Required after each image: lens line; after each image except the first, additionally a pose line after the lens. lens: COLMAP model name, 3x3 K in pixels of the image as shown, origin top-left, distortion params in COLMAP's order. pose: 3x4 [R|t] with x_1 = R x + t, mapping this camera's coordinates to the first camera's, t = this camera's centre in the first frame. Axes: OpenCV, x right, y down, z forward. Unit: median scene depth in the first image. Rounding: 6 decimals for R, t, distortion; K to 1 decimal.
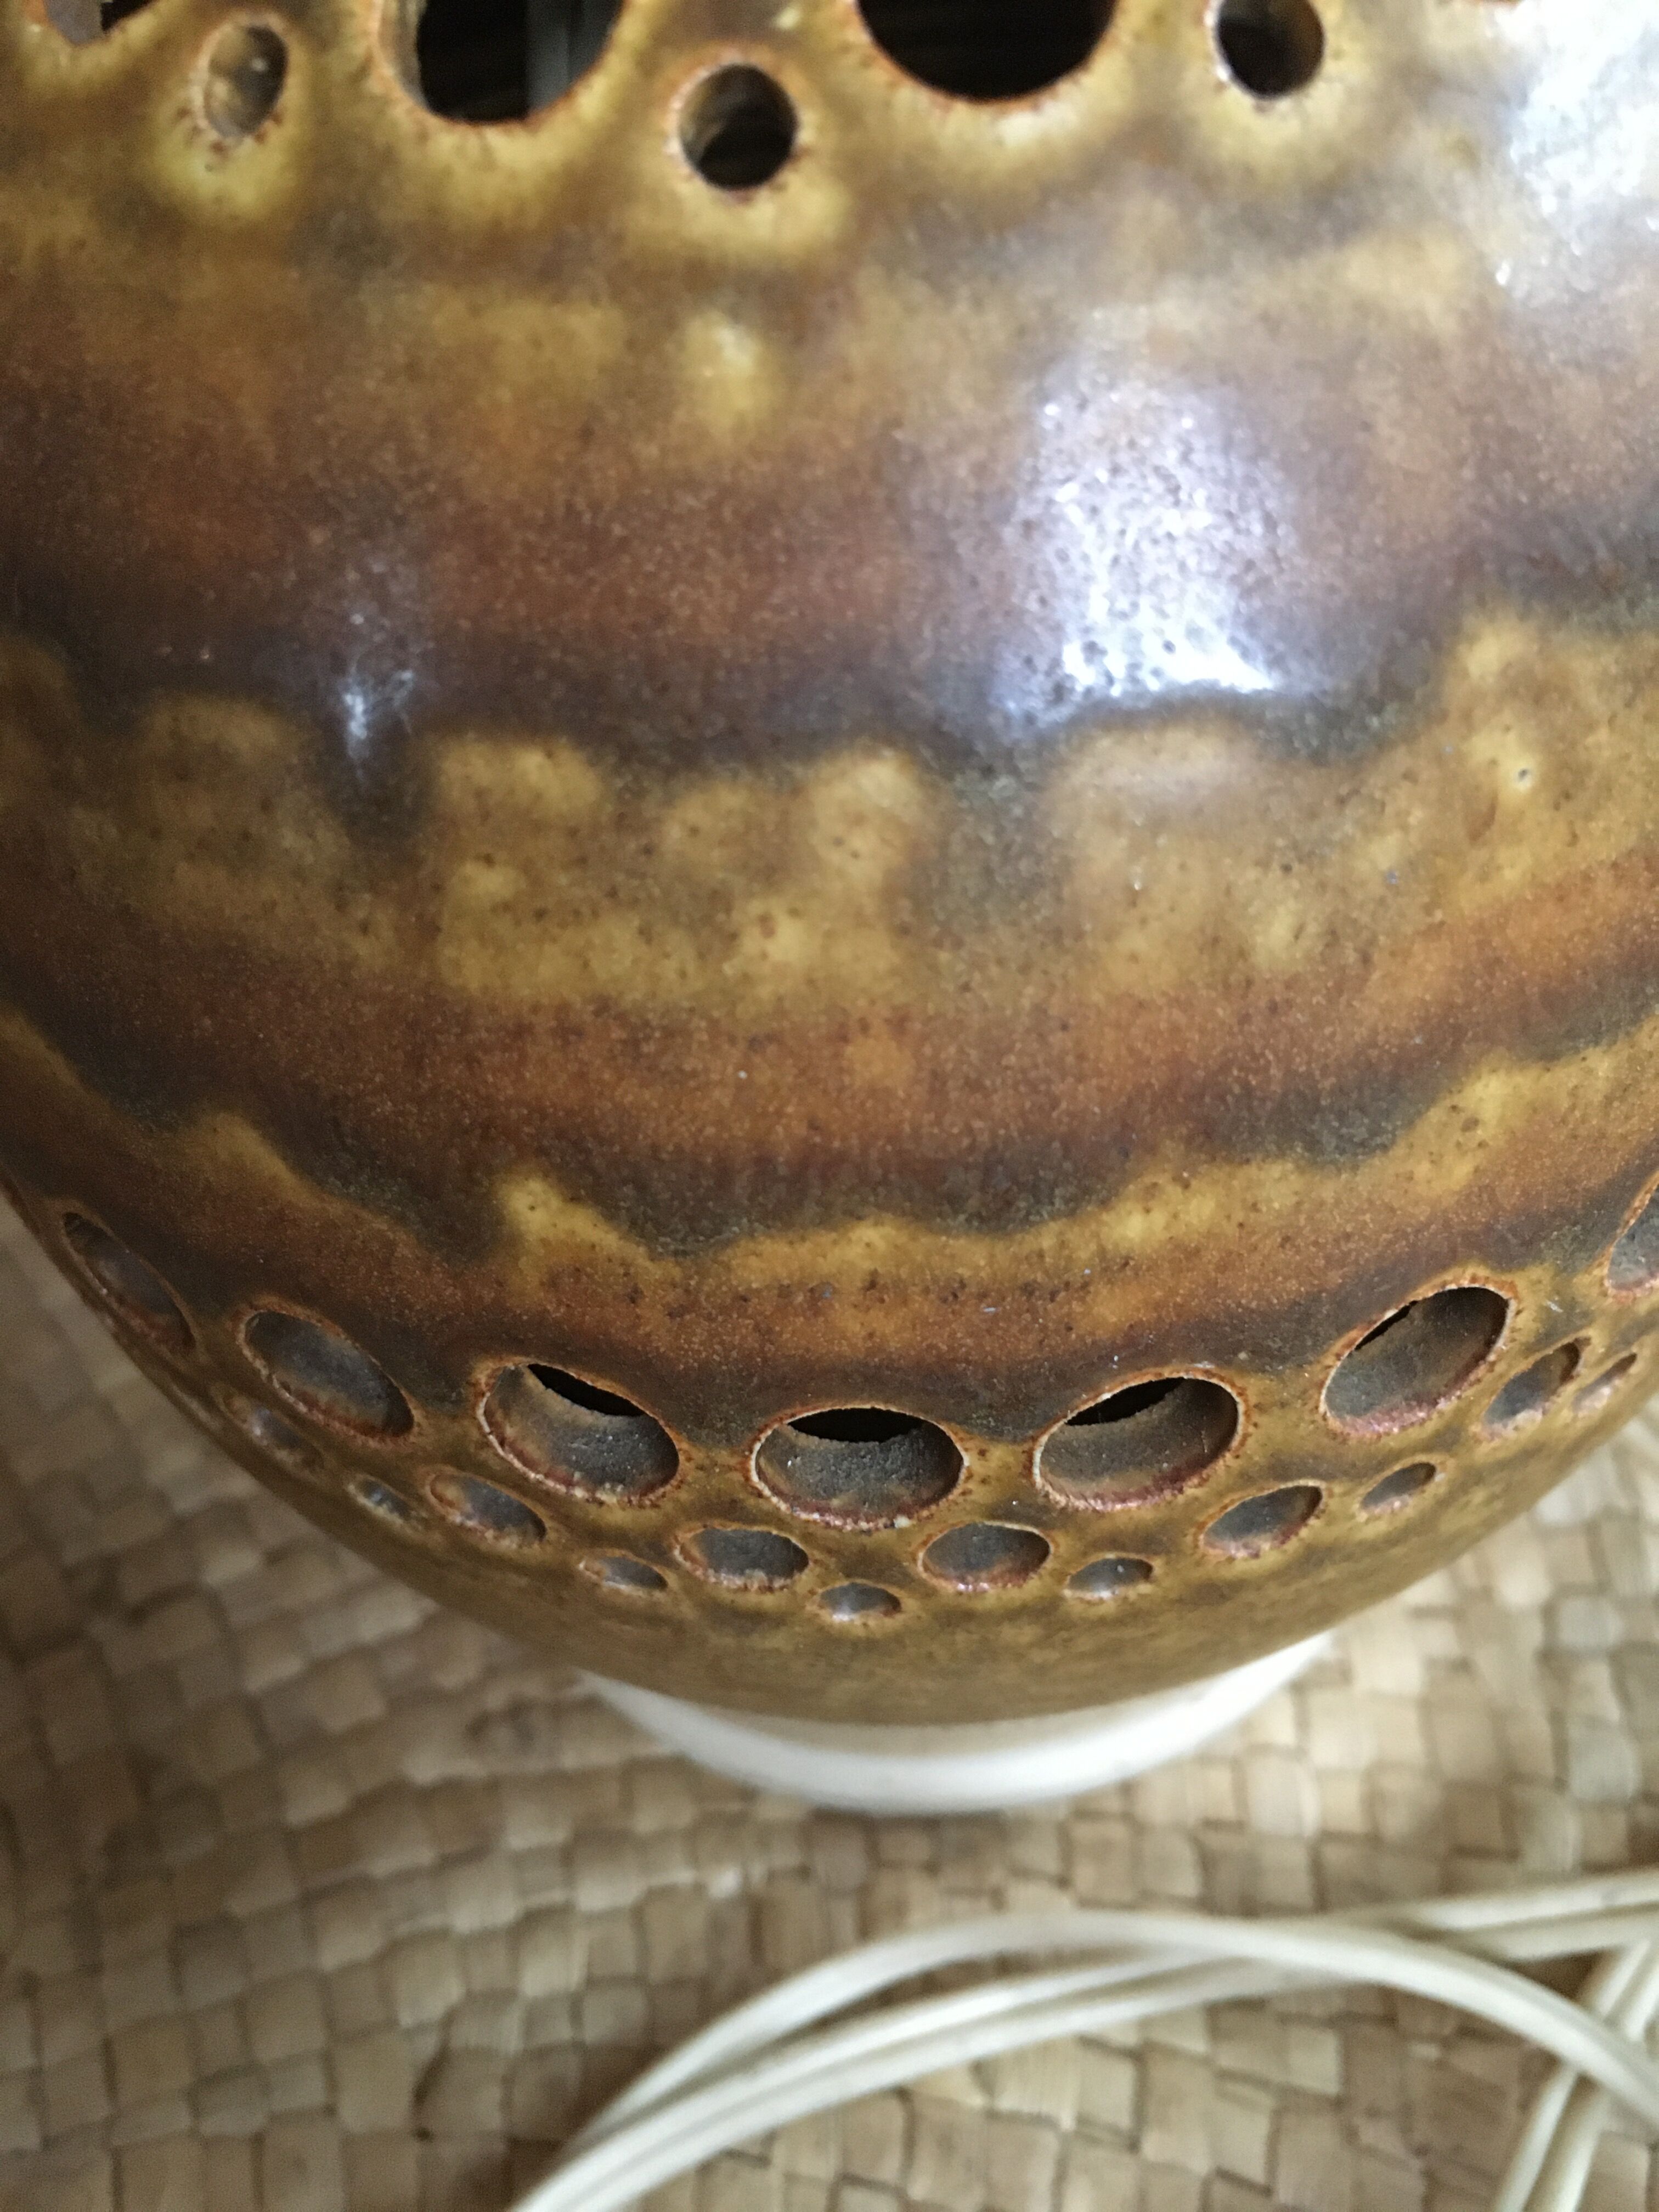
lens RADIAL K [[1958.1, 0, 829.5], [0, 1958.1, 1106.0], [0, 0, 1]] dist [0.073544, -0.137104]
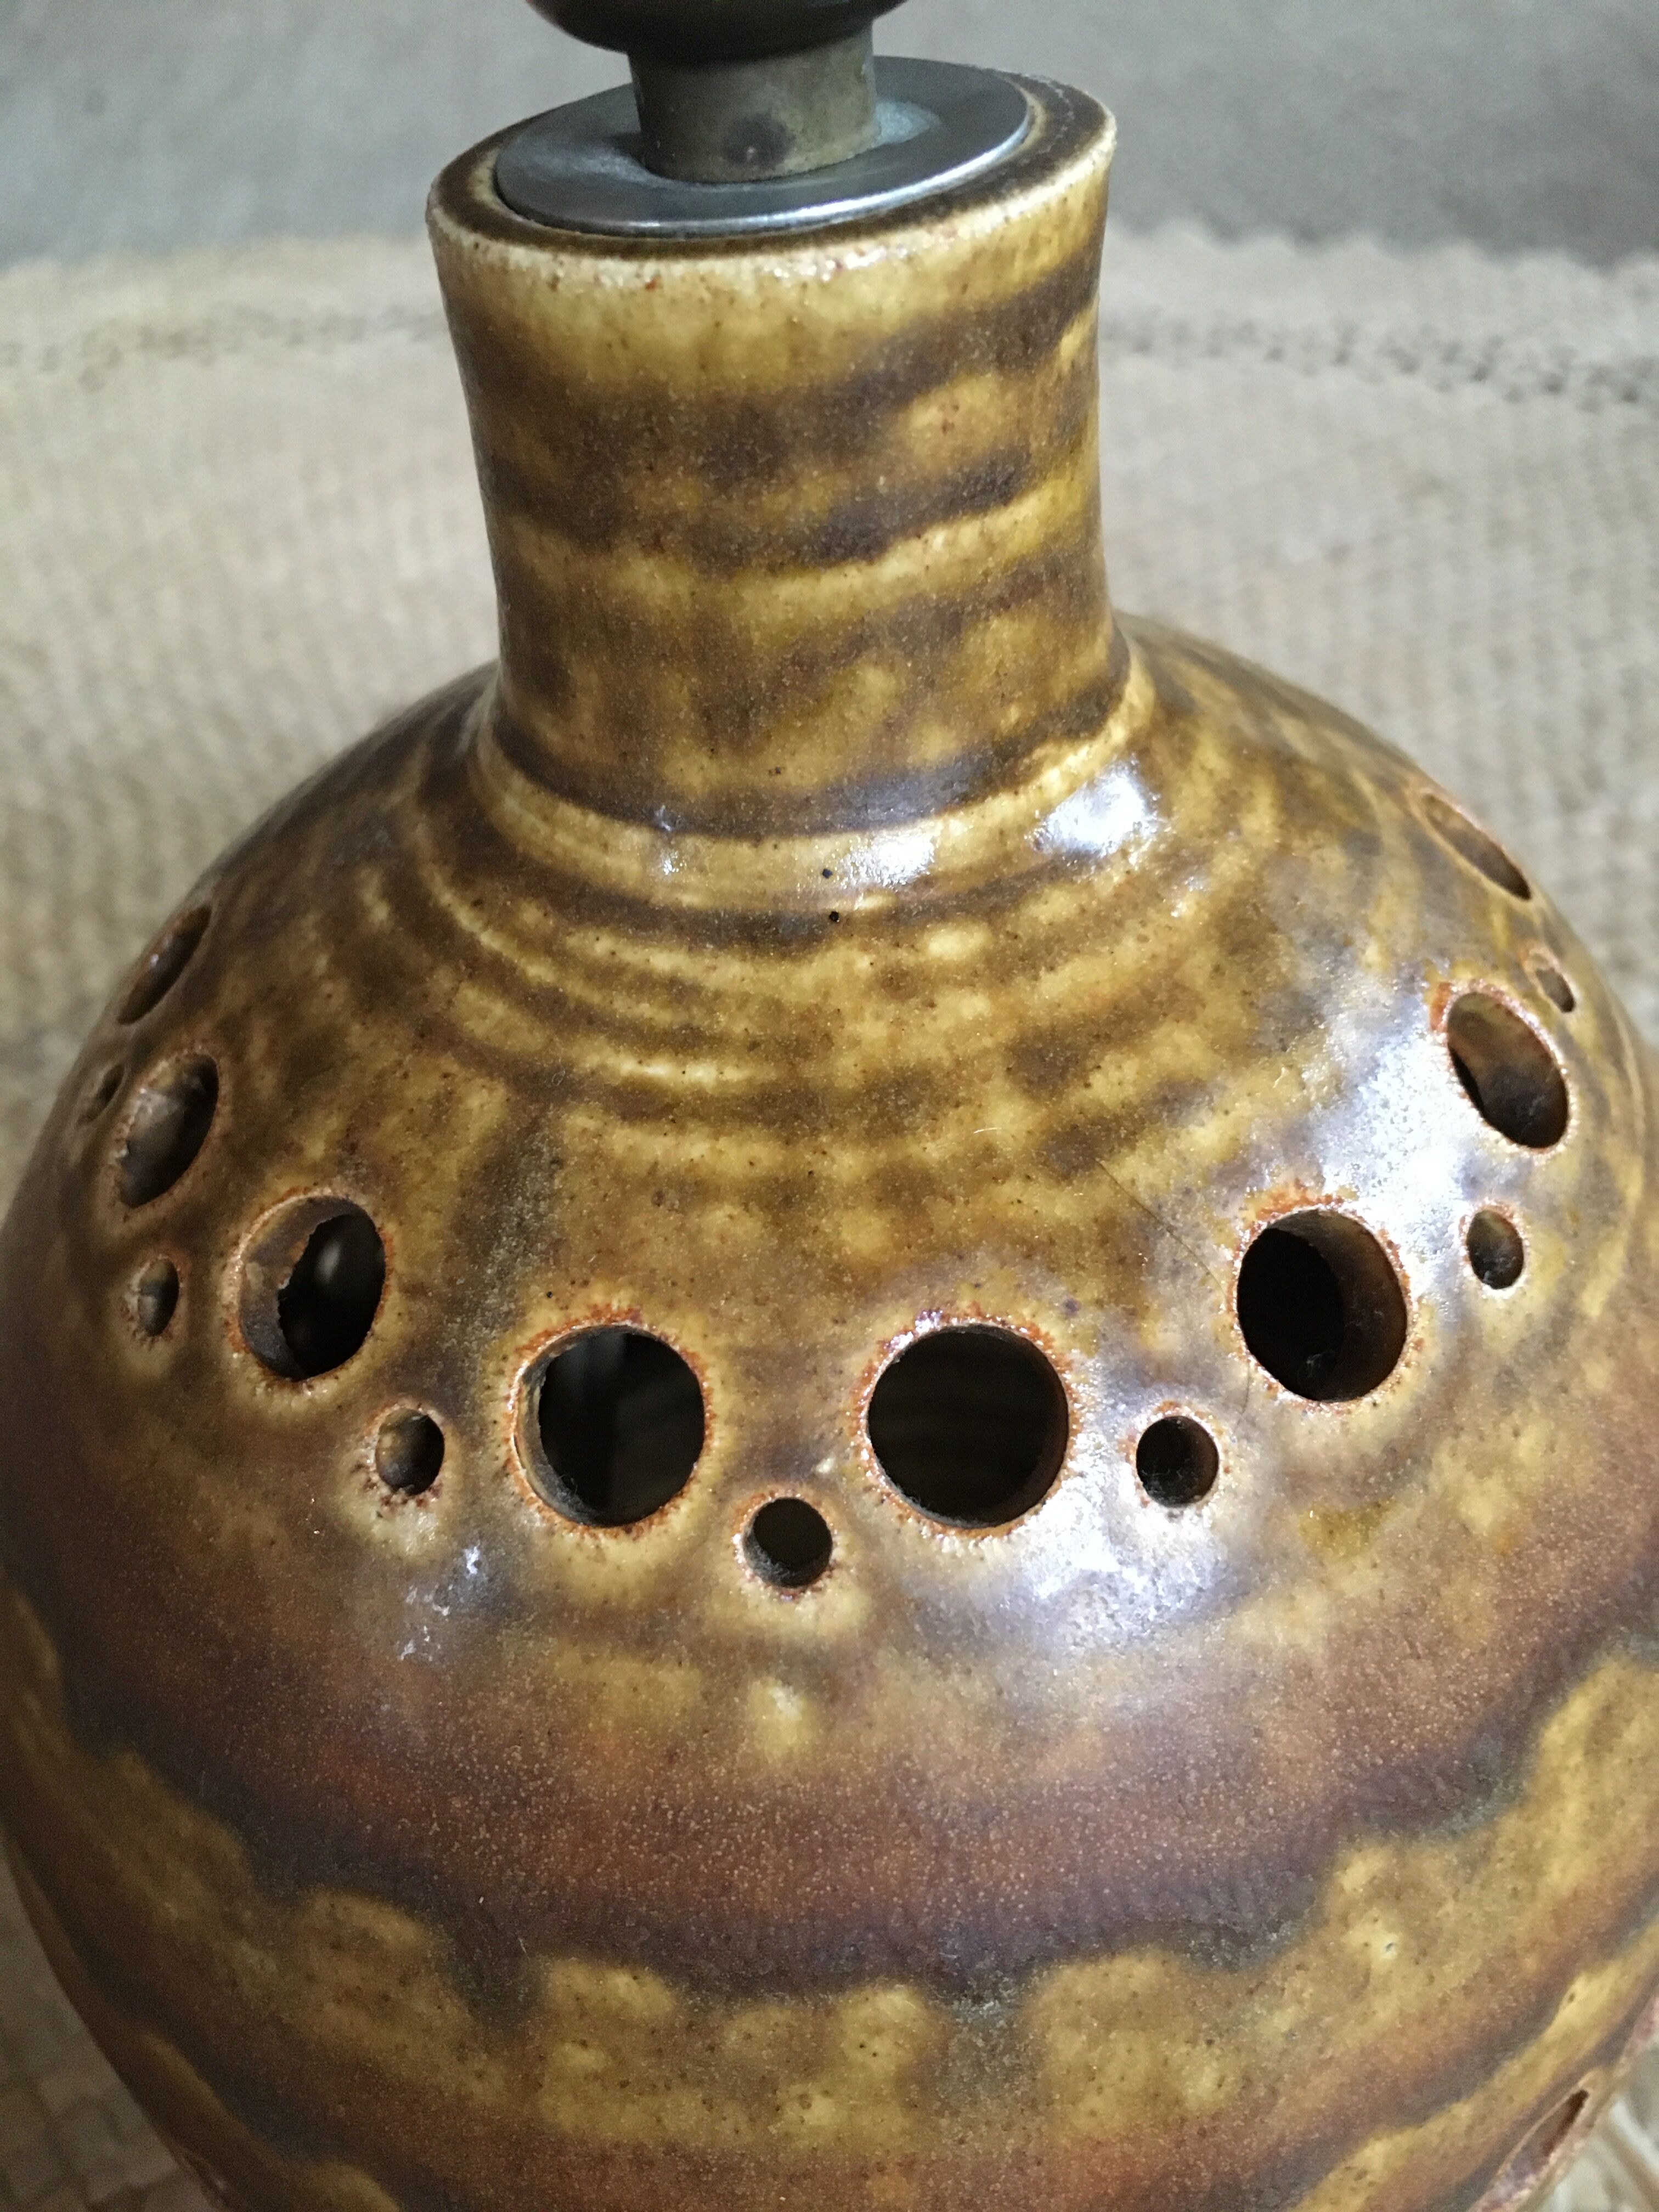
lens RADIAL K [[1958.1, 0, 829.5], [0, 1958.1, 1106.0], [0, 0, 1]] dist [0.073544, -0.137104]
pose [[0.999475, -0.002418, 0.032296, -0.055791], [0.005718, 0.994718, -0.102487, -0.603187], [-0.031877, 0.102618, 0.994210, -0.338203]]
